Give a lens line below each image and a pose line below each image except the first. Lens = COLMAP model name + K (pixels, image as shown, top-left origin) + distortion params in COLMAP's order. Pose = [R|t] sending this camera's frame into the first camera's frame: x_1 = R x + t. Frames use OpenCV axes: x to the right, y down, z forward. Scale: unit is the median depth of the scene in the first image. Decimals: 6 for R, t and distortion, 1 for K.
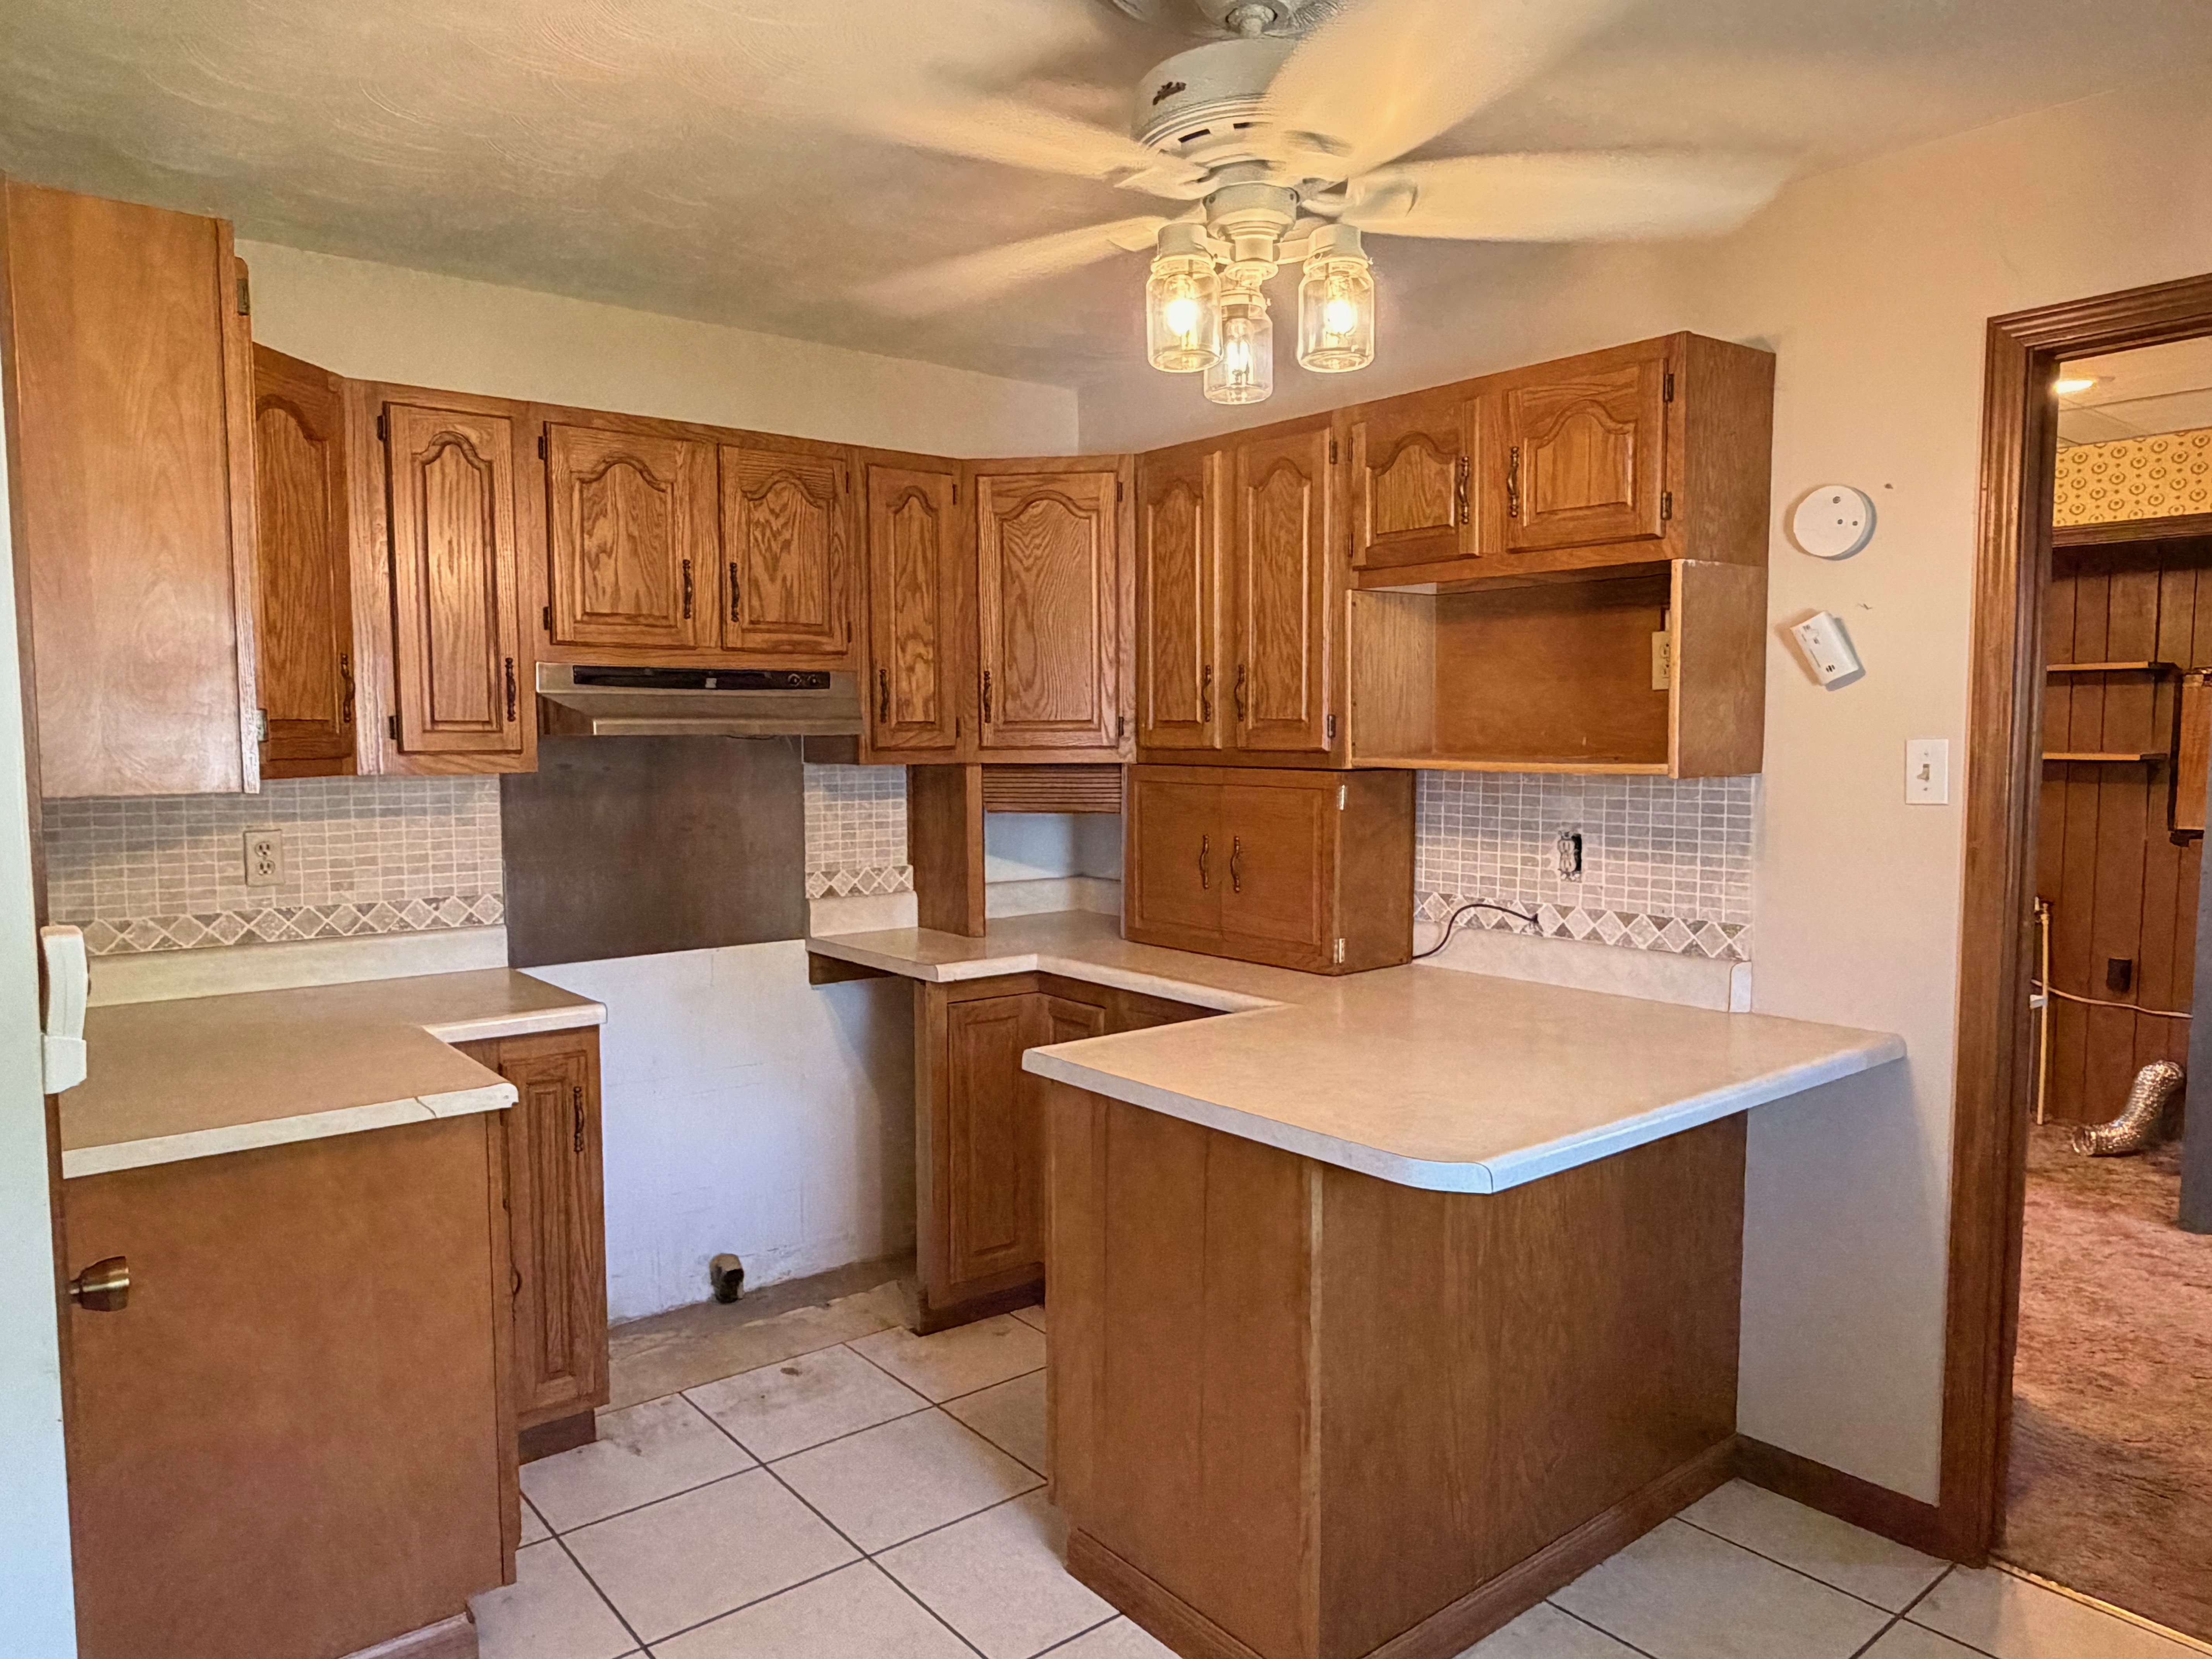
lens RADIAL K [[1469.9, 0, 1111.9], [0, 1469.9, 824.5], [0, 0, 1]] dist [-0.003228, -0.007999]
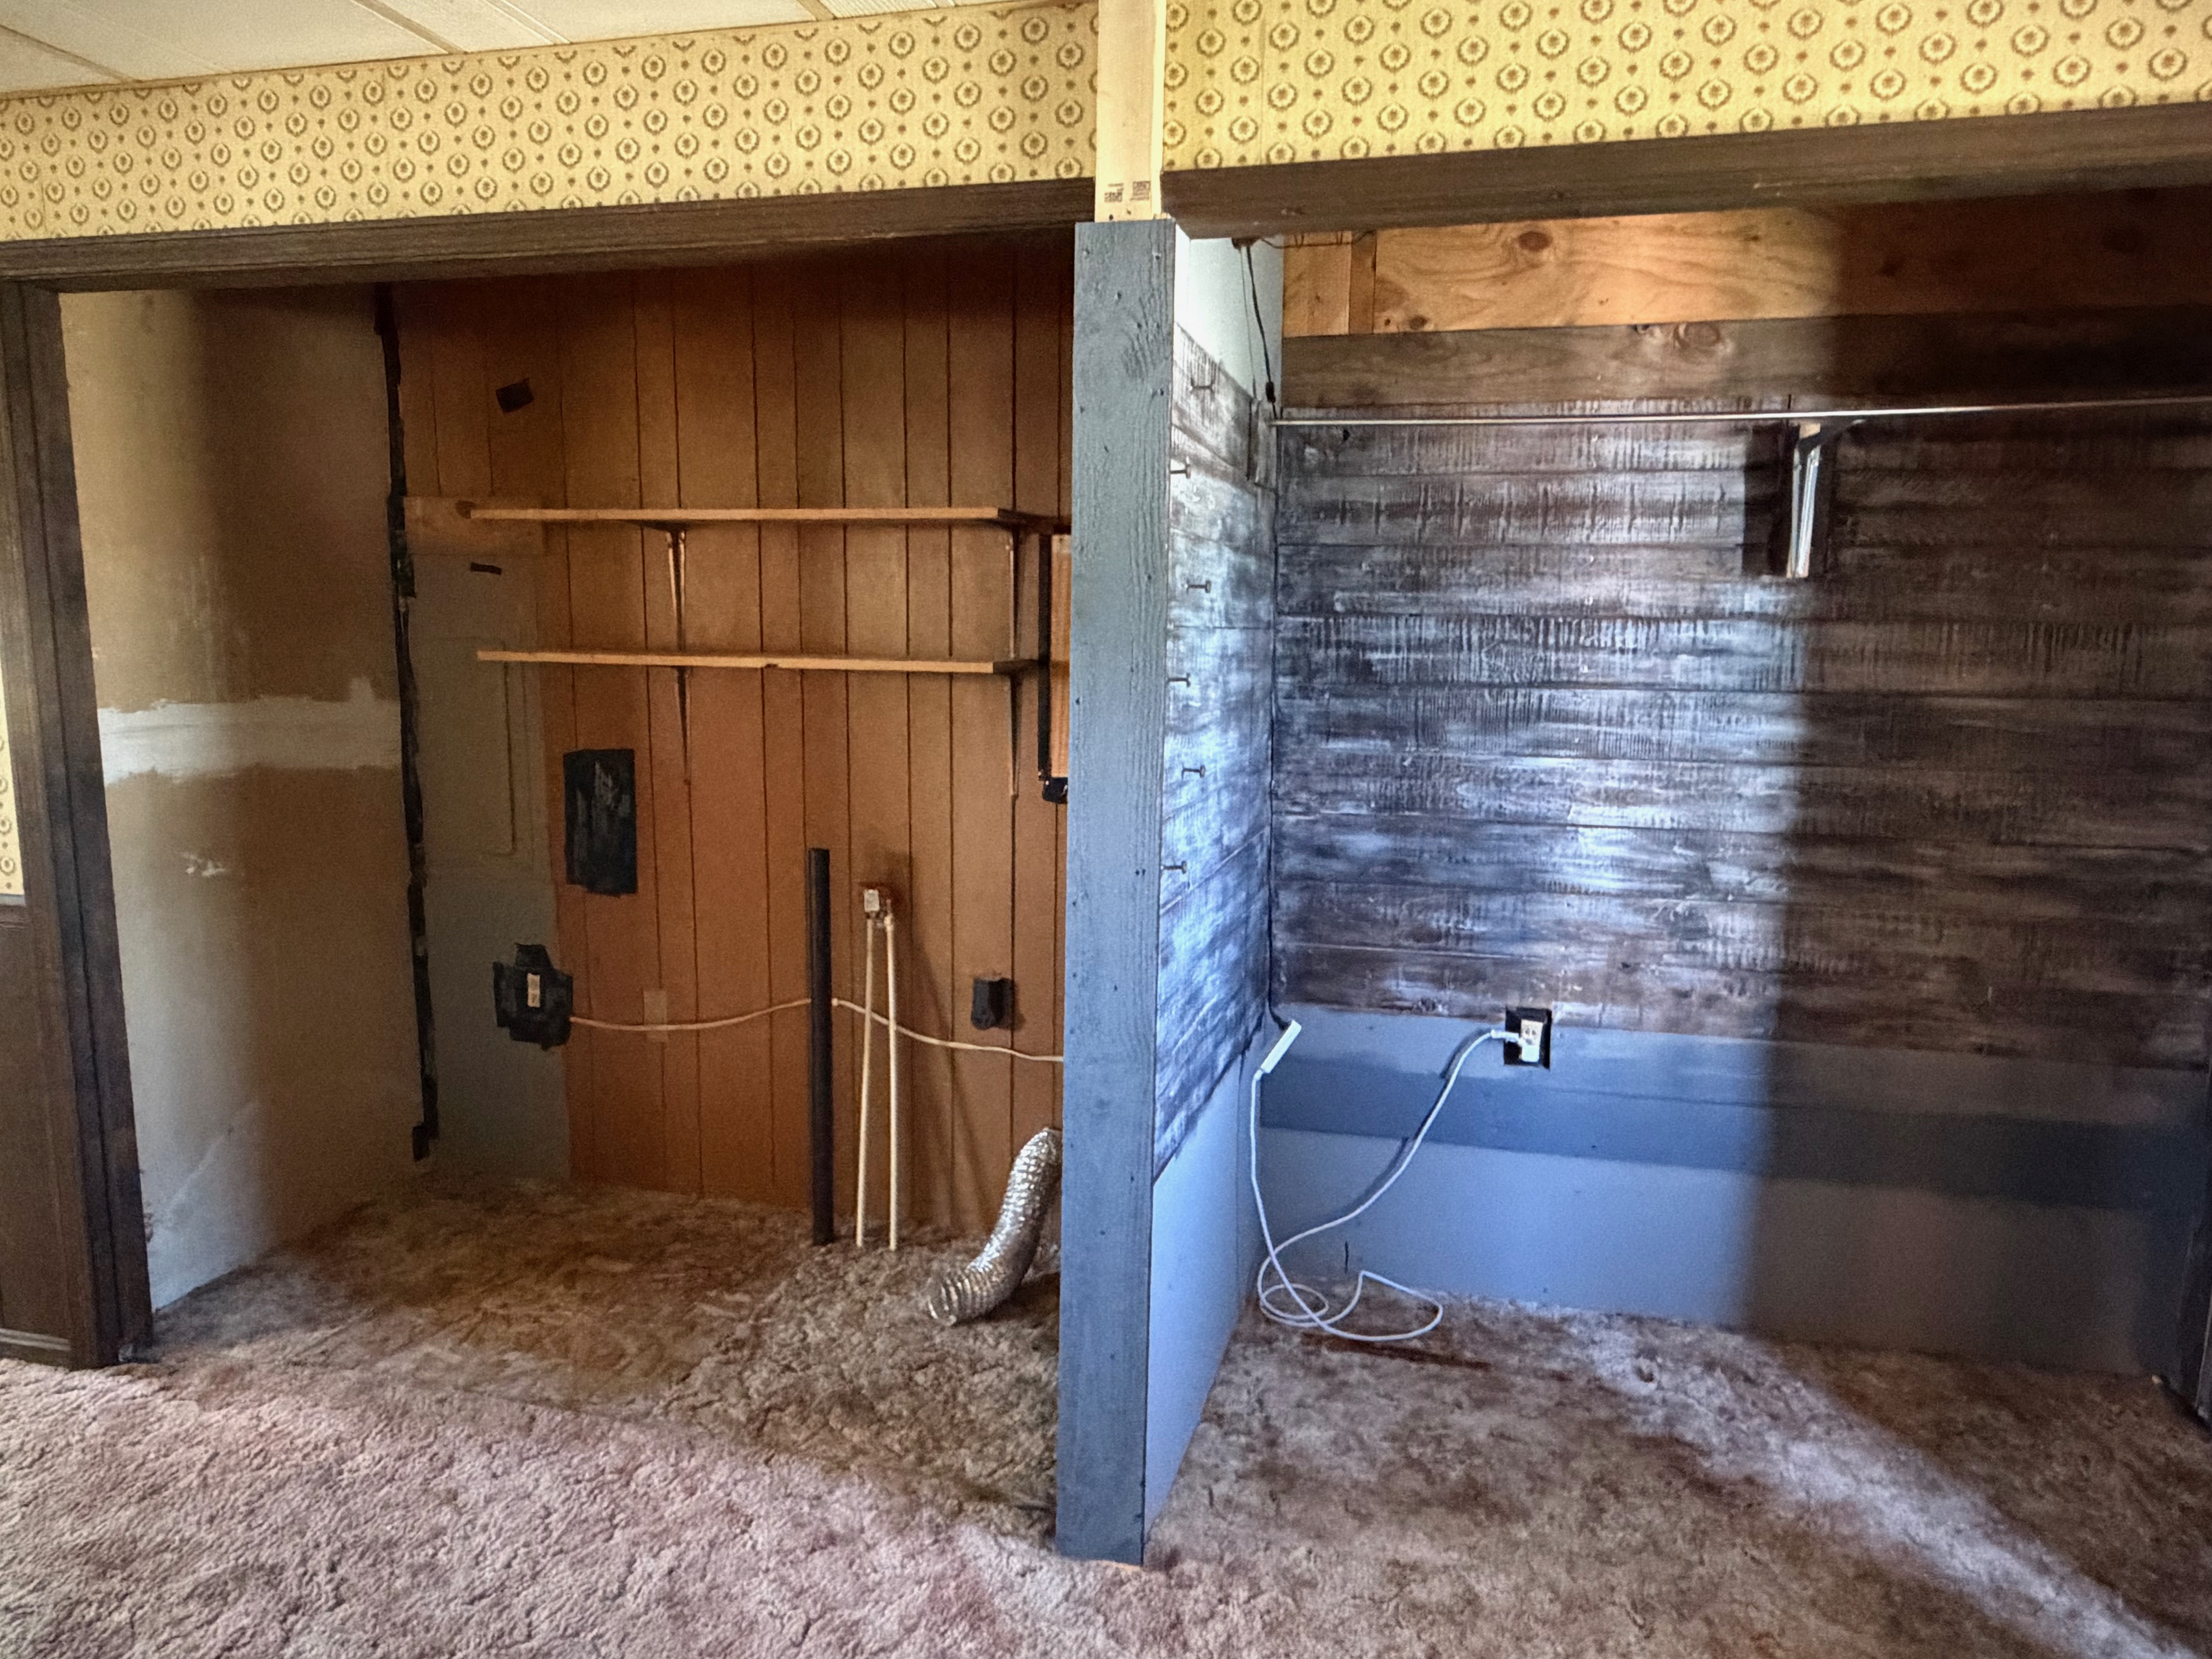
lens RADIAL K [[1469.9, 0, 1109.8], [0, 1469.9, 823.3], [0, 0, 1]] dist [-0.003228, -0.007999]
pose [[0.812850, -0.071915, 0.578016, 0.380187], [0.030361, 0.996231, 0.081252, -0.027076], [-0.581681, -0.048496, 0.811970, 0.471706]]
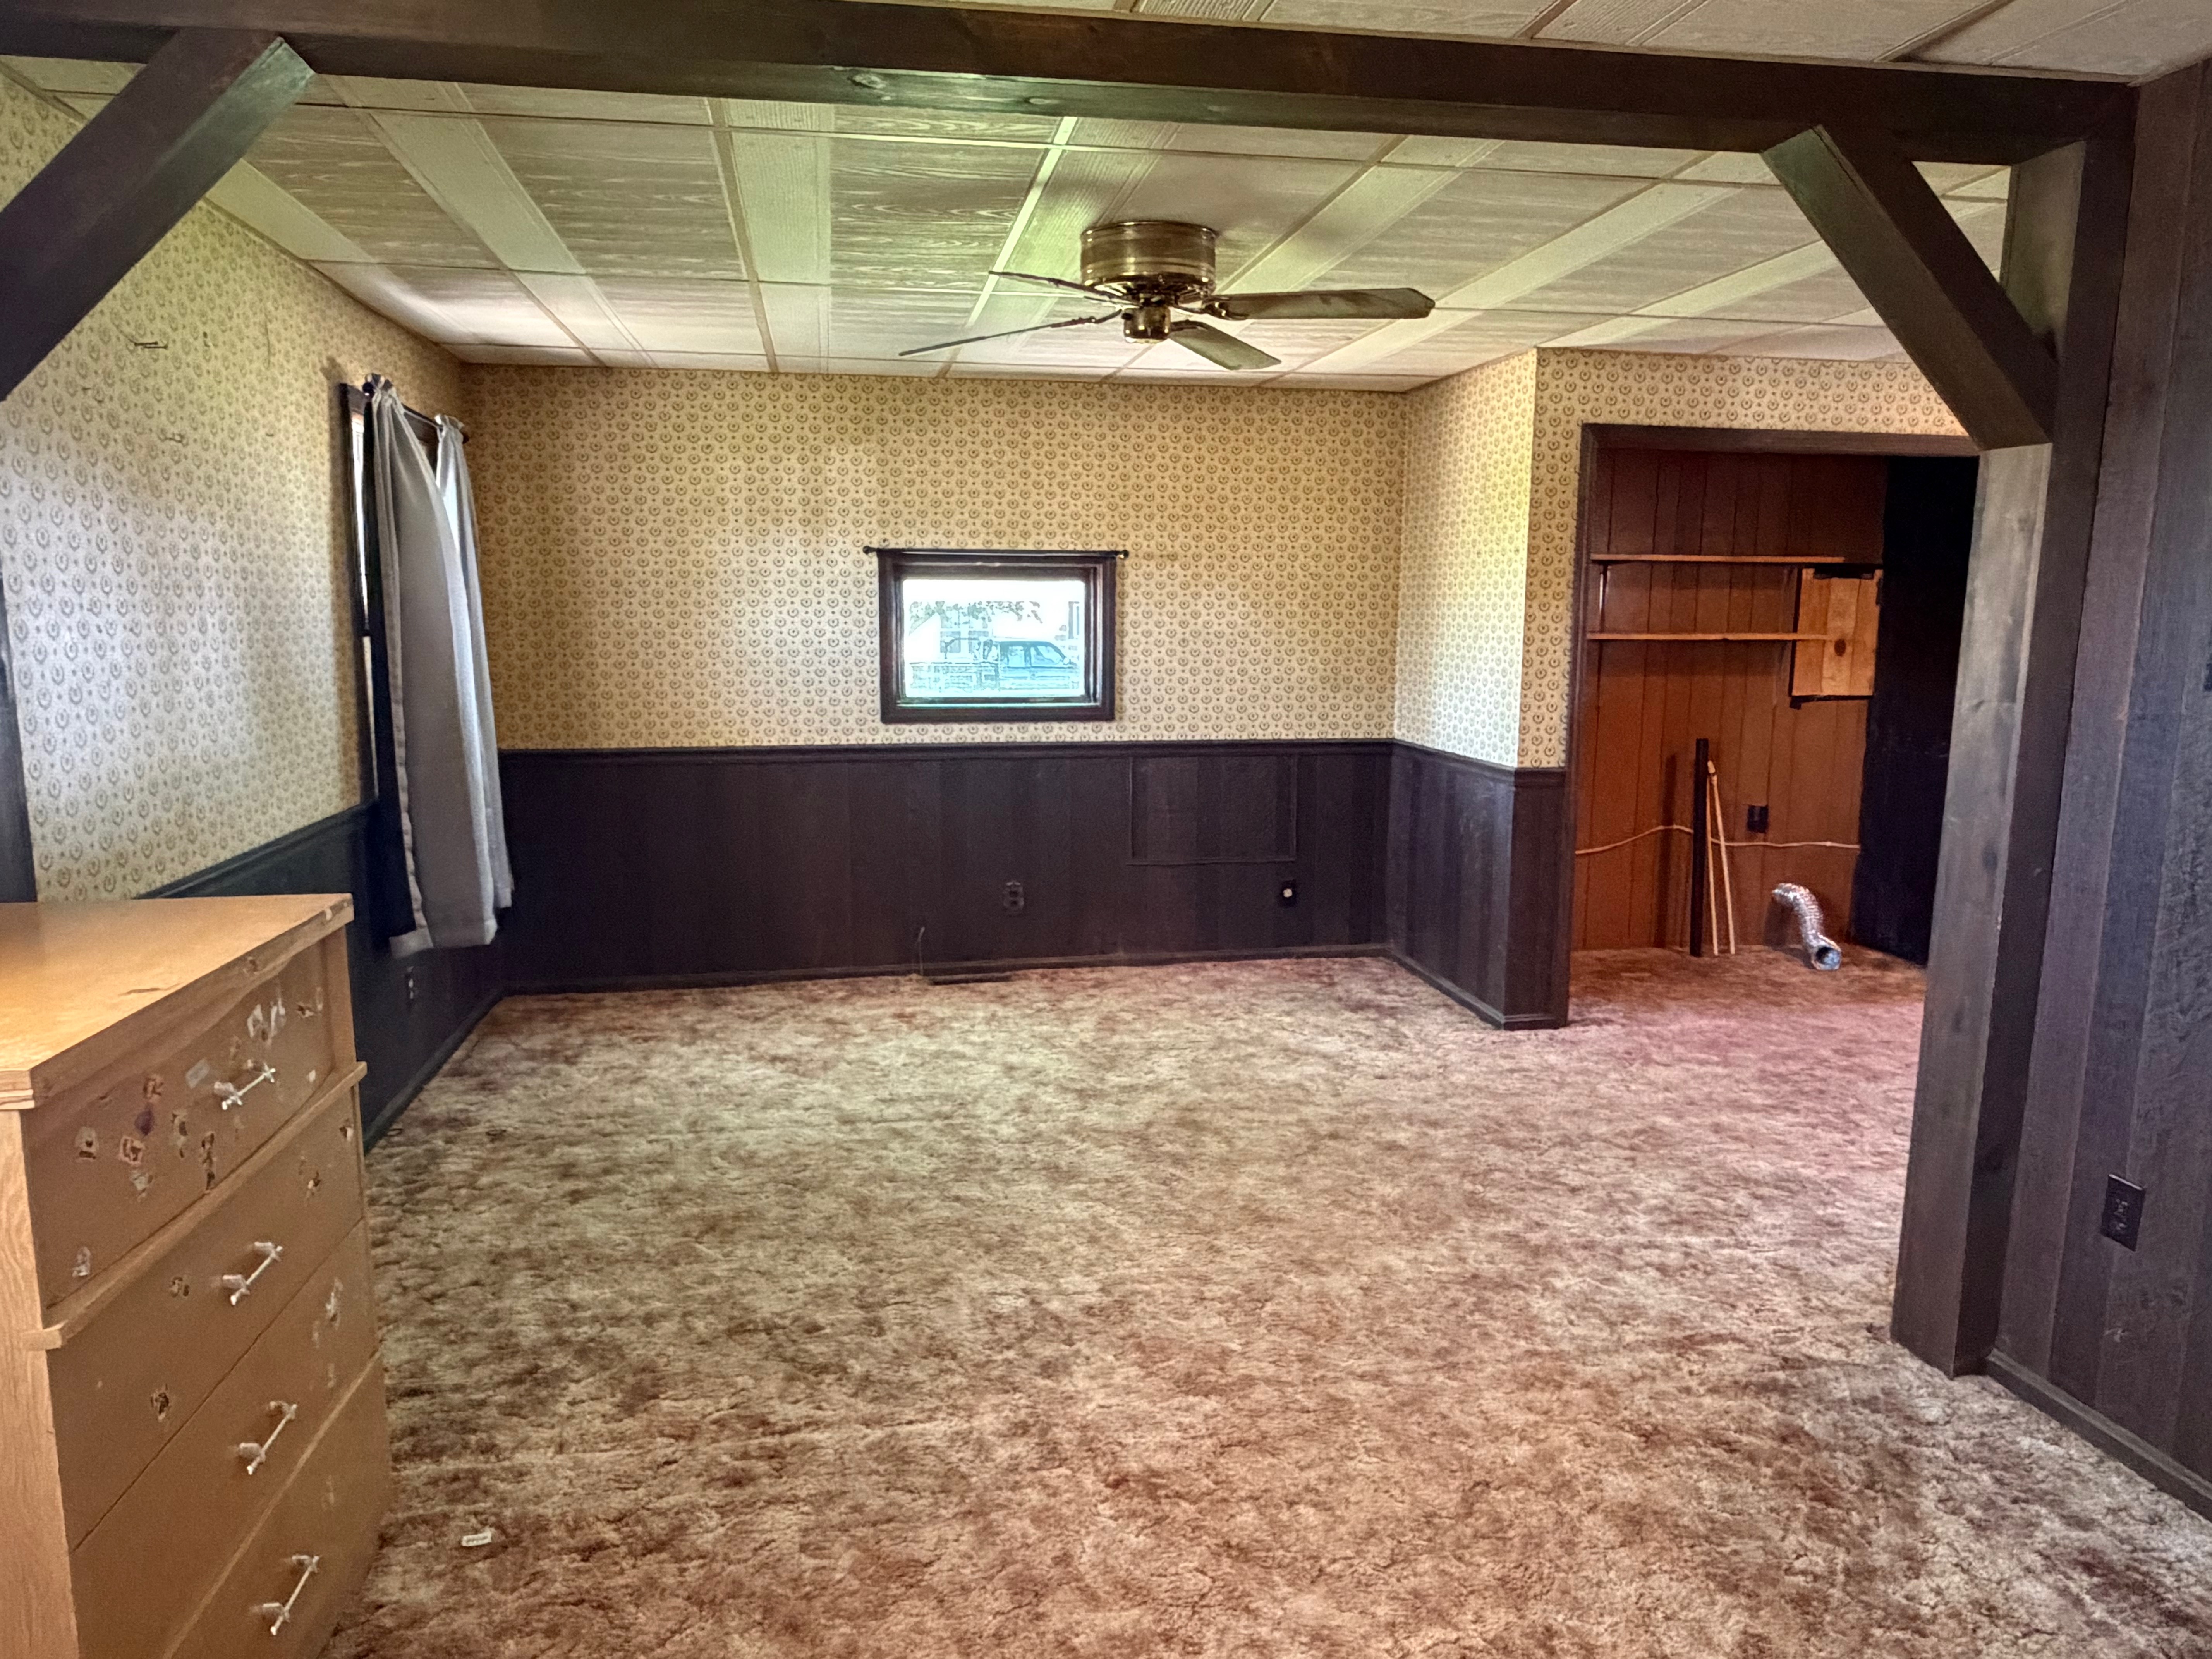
lens RADIAL K [[1469.9, 0, 1099.8], [0, 1469.9, 837.3], [0, 0, 1]] dist [-0.003228, -0.007999]
pose [[0.493276, -0.134766, 0.859370, -0.613332], [0.064383, 0.990873, 0.118433, -0.060168], [-0.867487, -0.003091, 0.497450, 0.894172]]
